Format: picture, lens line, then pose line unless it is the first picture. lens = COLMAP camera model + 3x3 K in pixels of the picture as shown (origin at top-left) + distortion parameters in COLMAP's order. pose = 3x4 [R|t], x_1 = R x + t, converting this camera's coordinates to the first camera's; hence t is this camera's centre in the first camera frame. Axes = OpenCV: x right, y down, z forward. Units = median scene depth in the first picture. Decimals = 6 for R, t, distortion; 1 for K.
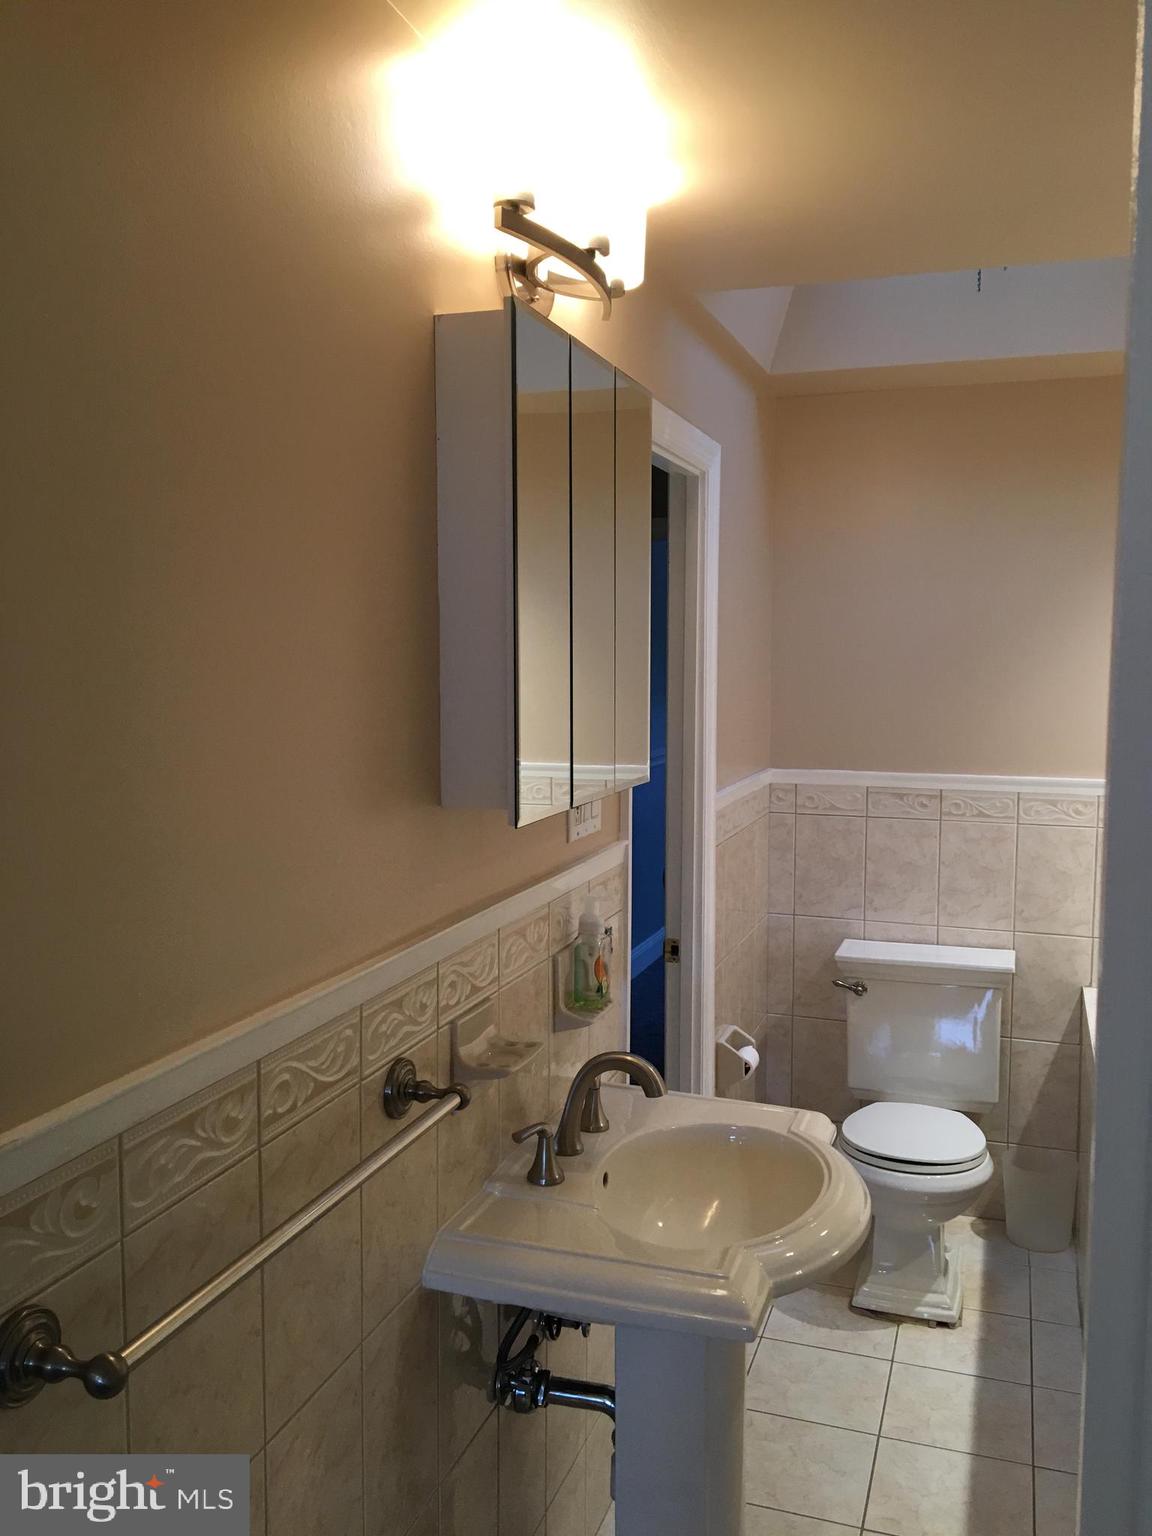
lens RADIAL K [[1283.0, 0, 573.4], [0, 1283.0, 758.6], [0, 0, 1]] dist [0.085286, -0.122046]
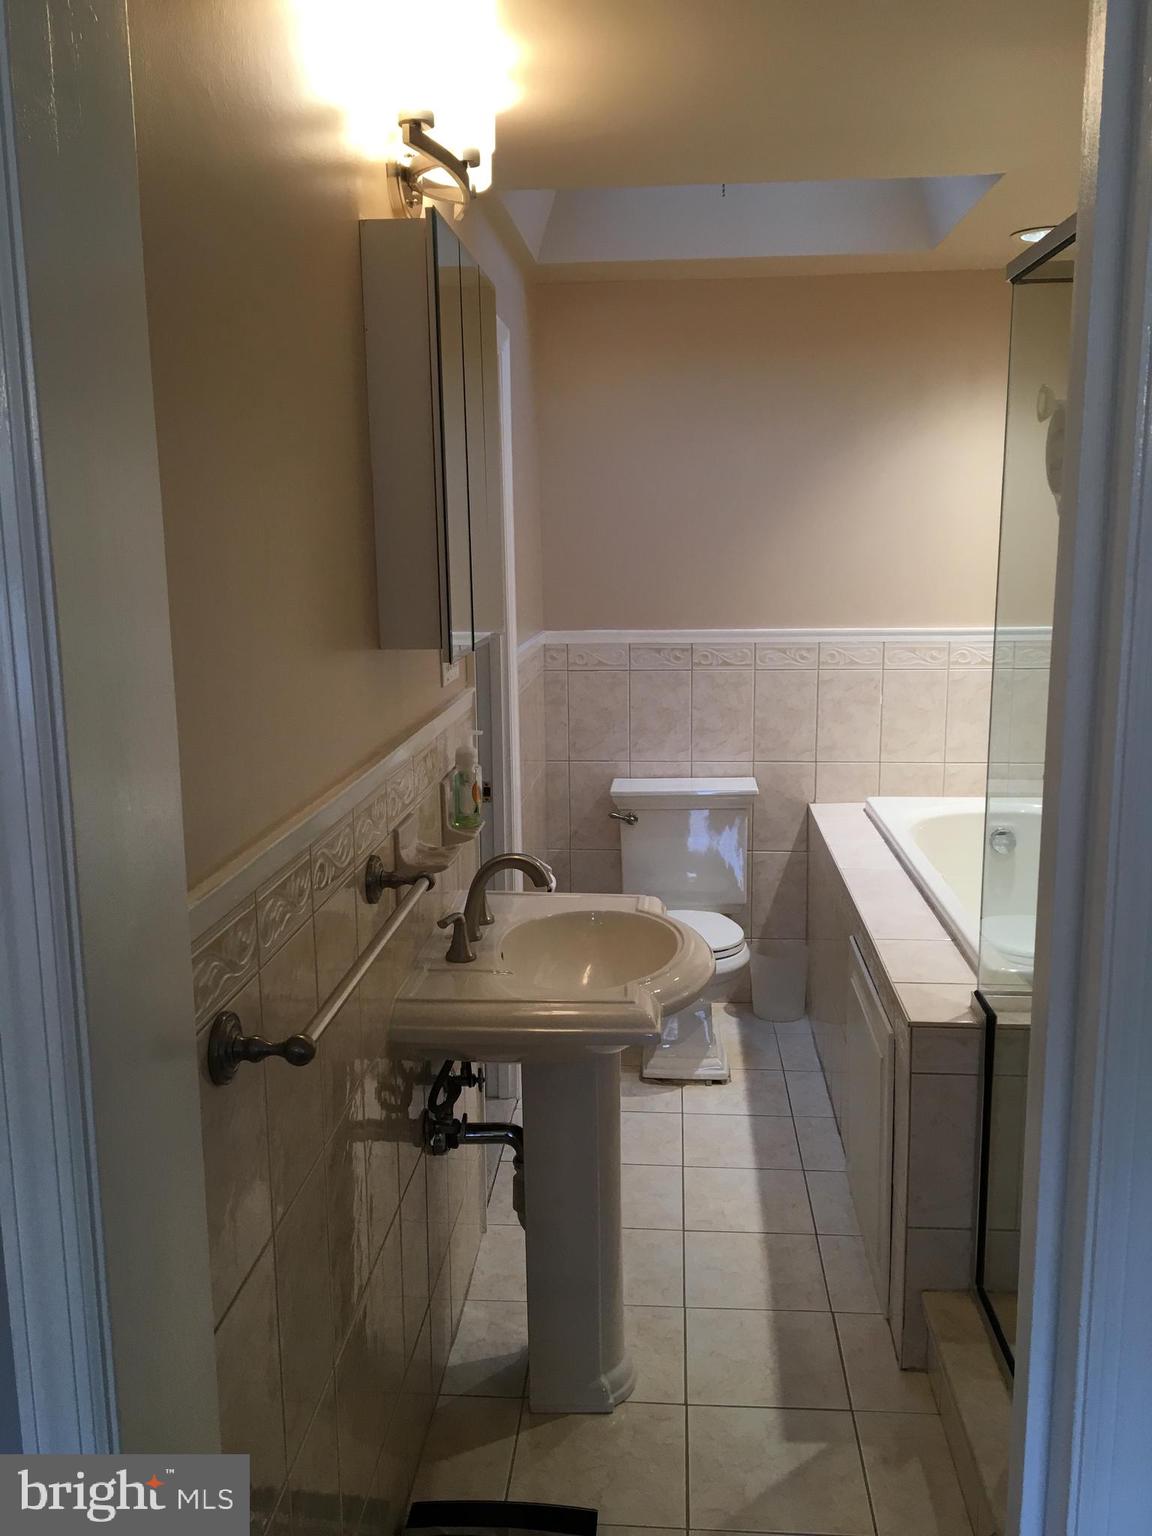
lens RADIAL K [[1283.0, 0, 568.7], [0, 1283.0, 757.9], [0, 0, 1]] dist [0.085286, -0.122046]
pose [[0.969382, -0.059685, 0.238193, -0.117170], [0.038326, 0.994898, 0.093318, 0.017121], [-0.242547, -0.081332, 0.966724, -0.103065]]
